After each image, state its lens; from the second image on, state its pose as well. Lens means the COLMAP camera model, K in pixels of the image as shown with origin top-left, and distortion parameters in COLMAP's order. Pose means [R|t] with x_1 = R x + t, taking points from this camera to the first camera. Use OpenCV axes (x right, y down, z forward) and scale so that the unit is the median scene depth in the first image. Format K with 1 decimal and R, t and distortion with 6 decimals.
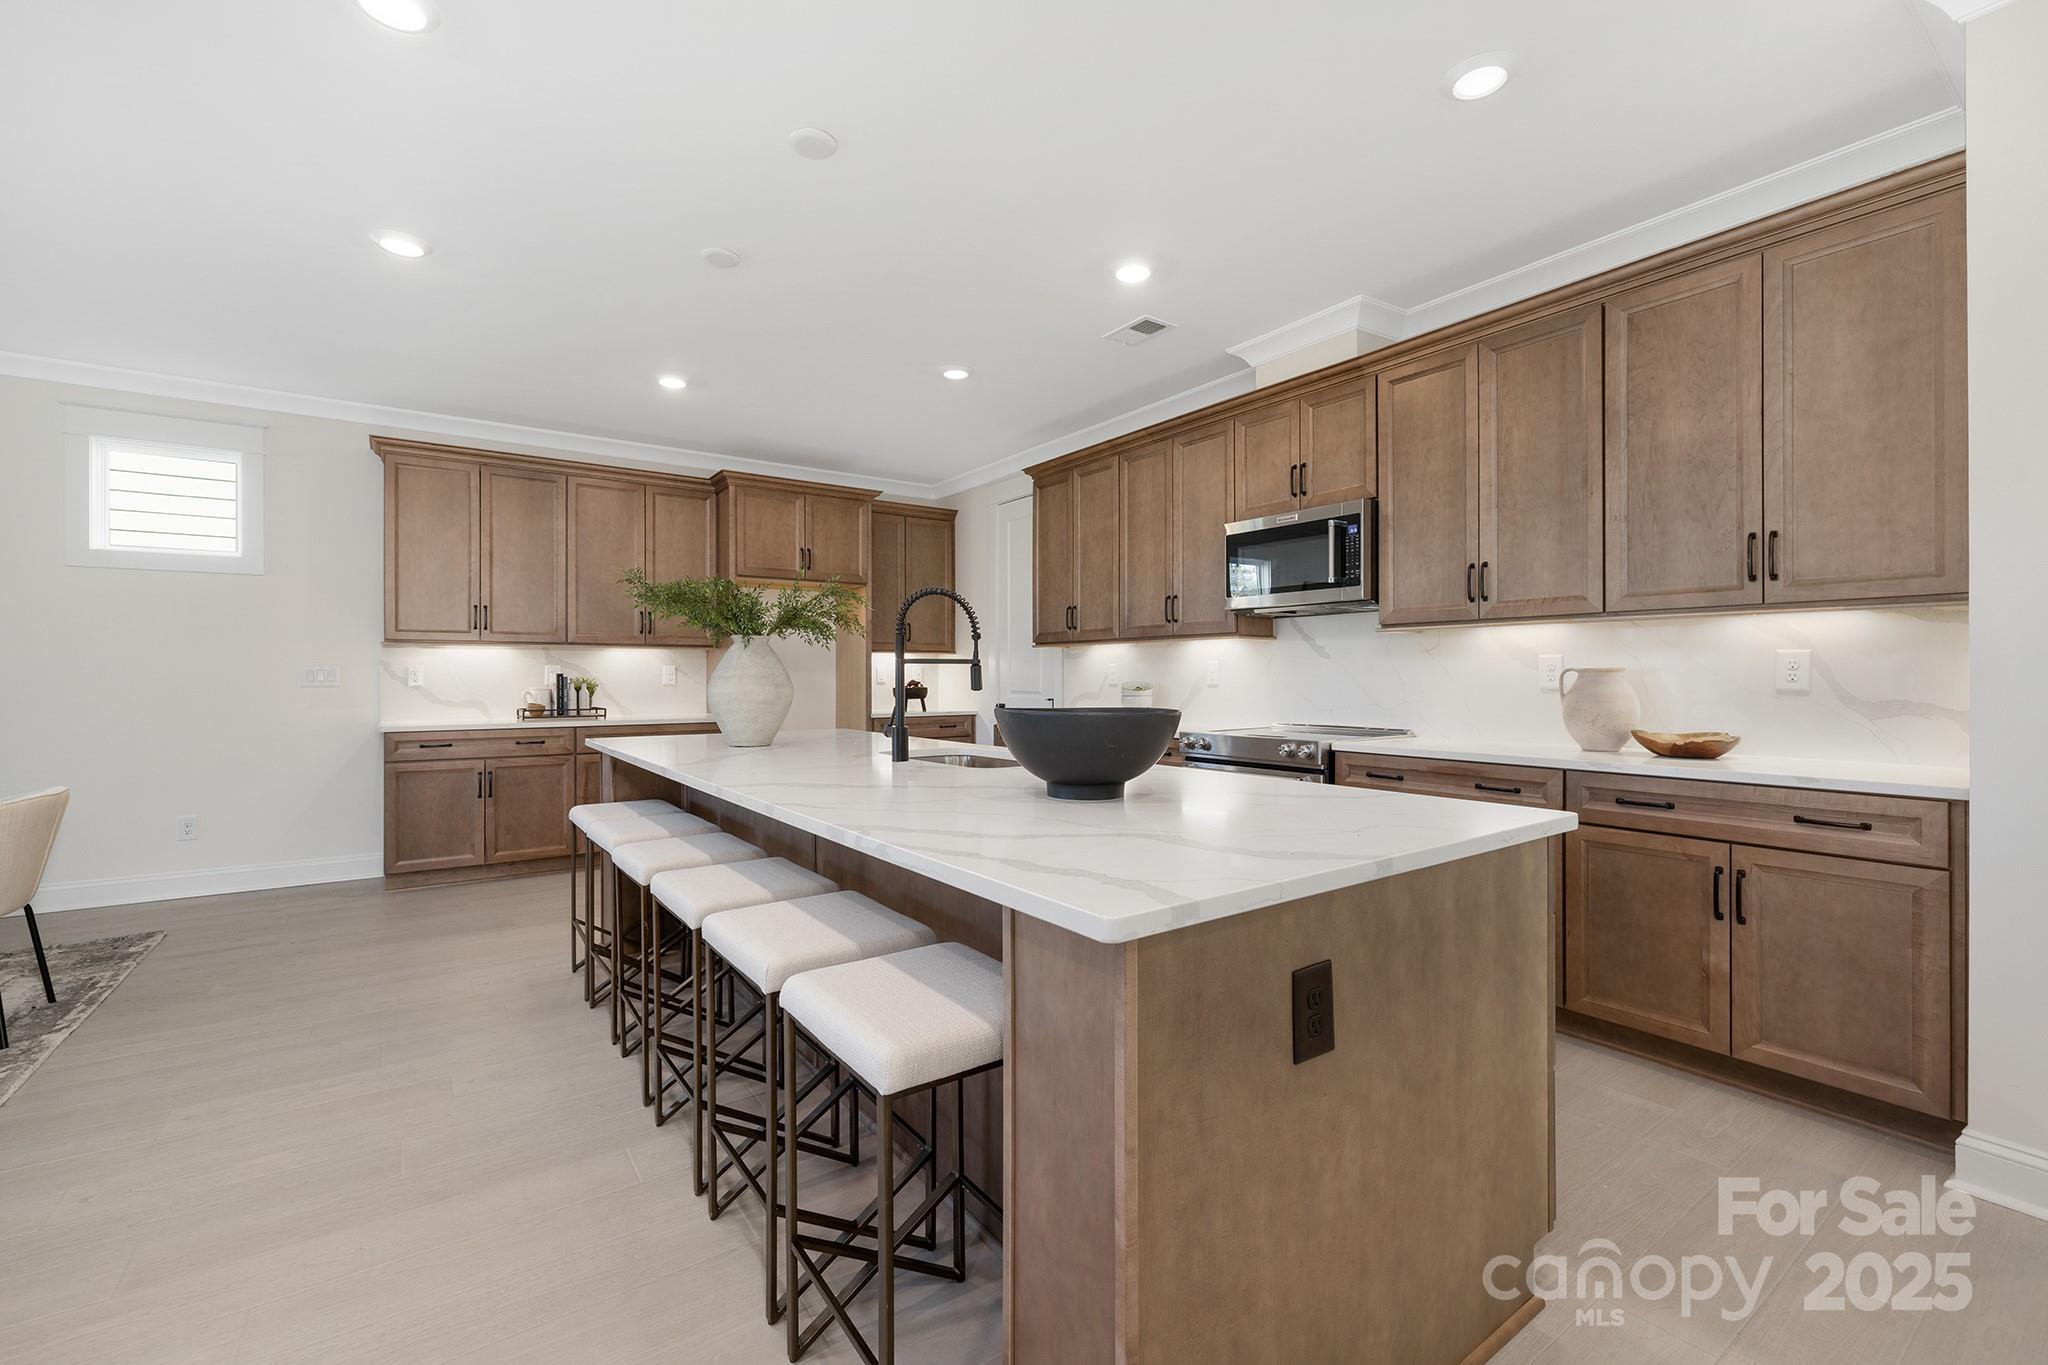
lens RADIAL K [[862.5, 0, 1025.4], [0, 862.5, 676.1], [0, 0, 1]] dist [0.002358, 0.000212]
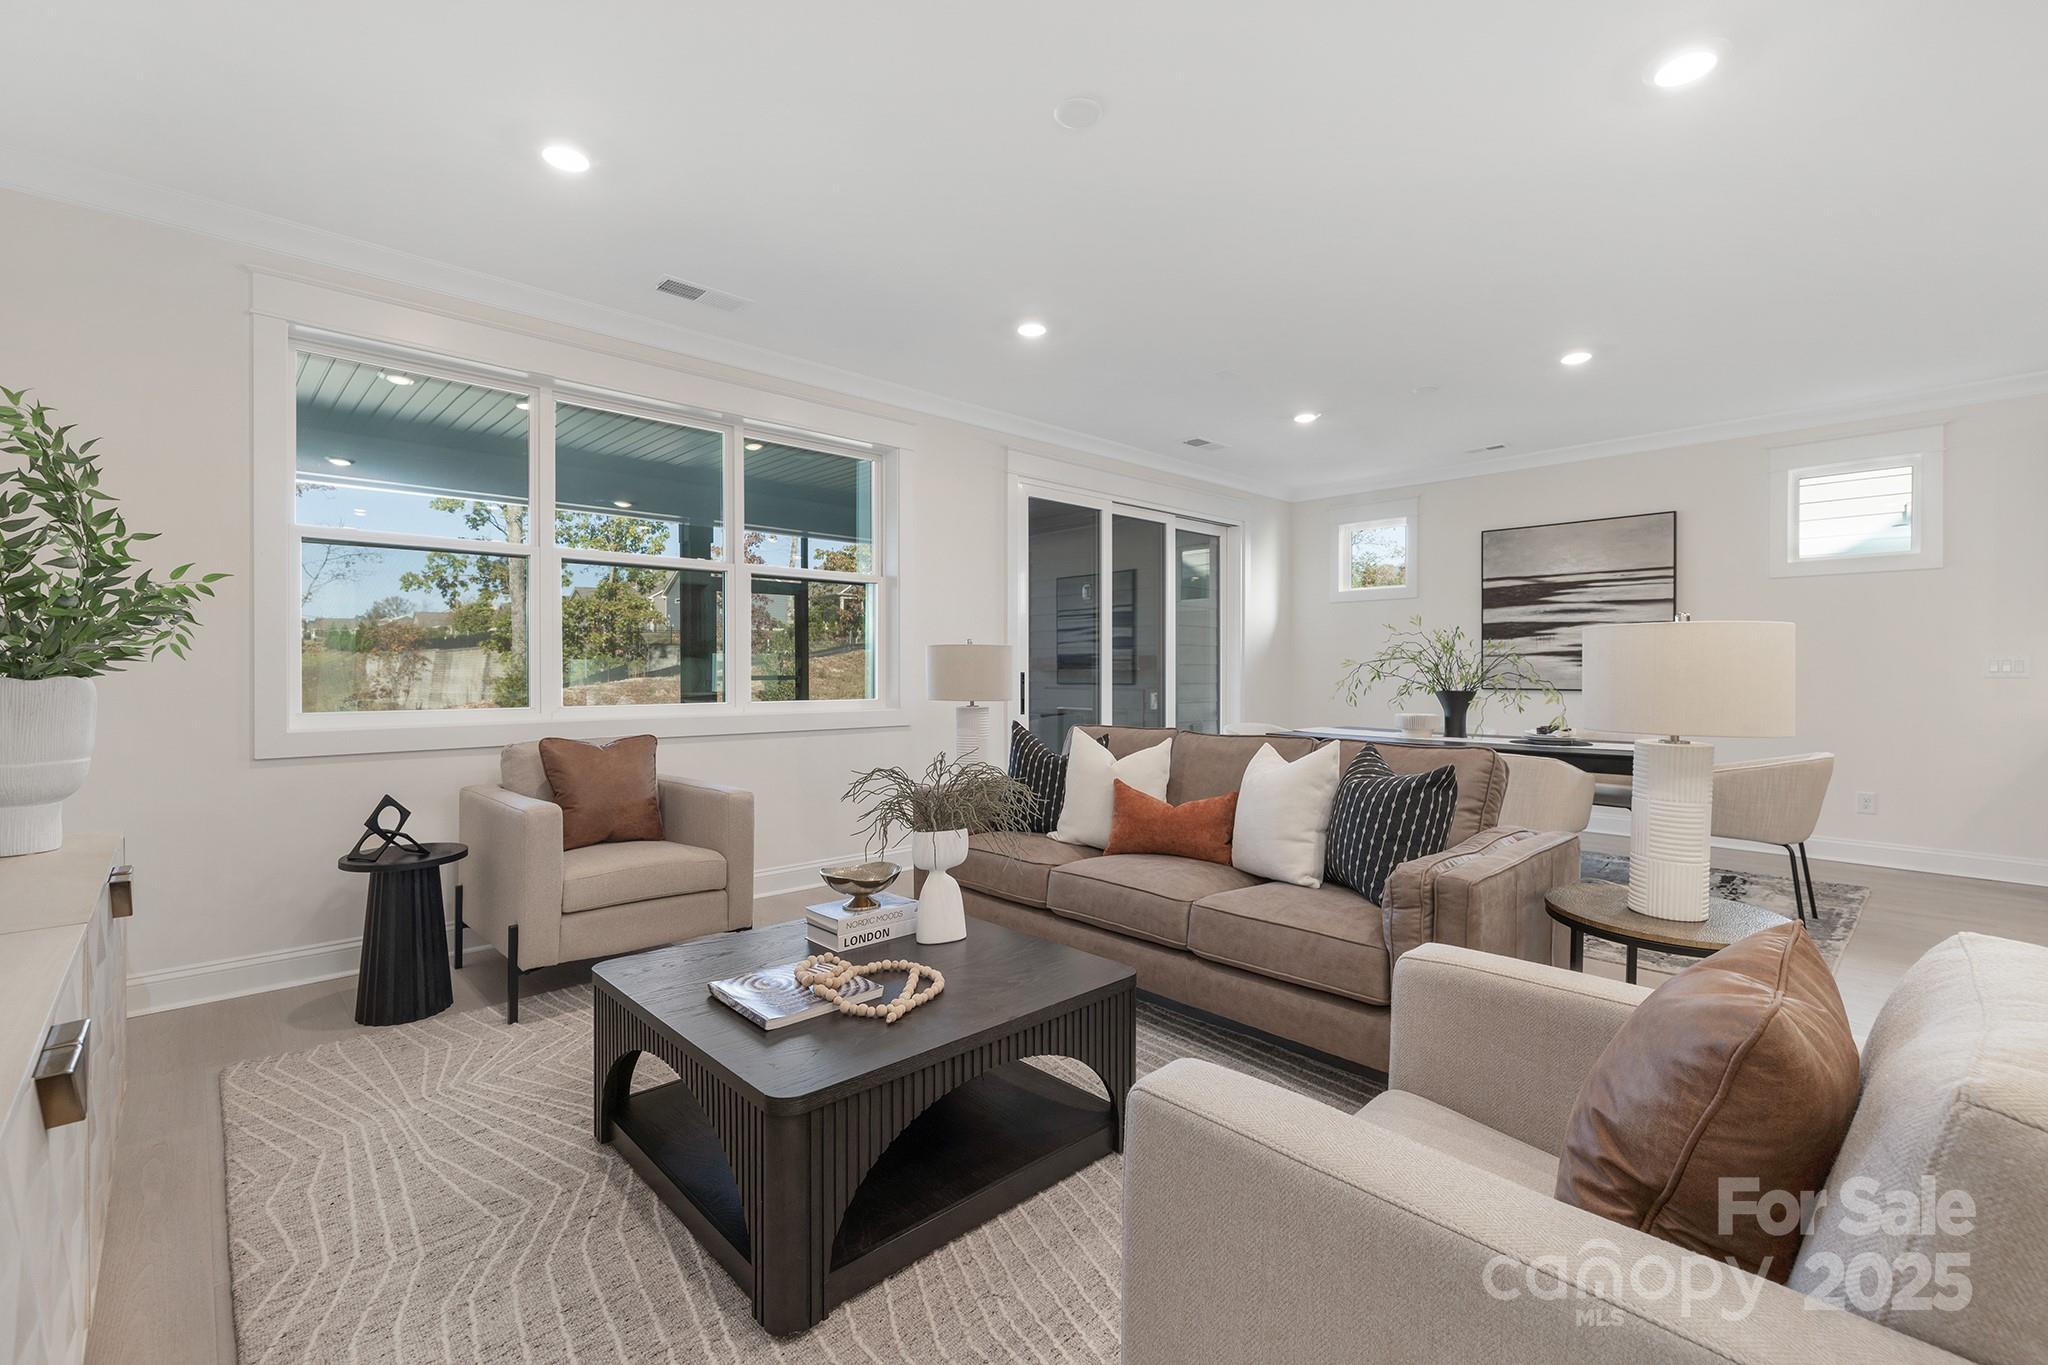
lens RADIAL K [[887.5, 0, 1023.8], [0, 887.5, 676.2], [0, 0, 1]] dist [0.002738, 0.000443]
pose [[0.140268, 0.010231, -0.990061, 0.018104], [-0.000551, 0.999947, 0.010255, 0.001617], [0.990113, -0.000893, 0.140266, -0.286015]]
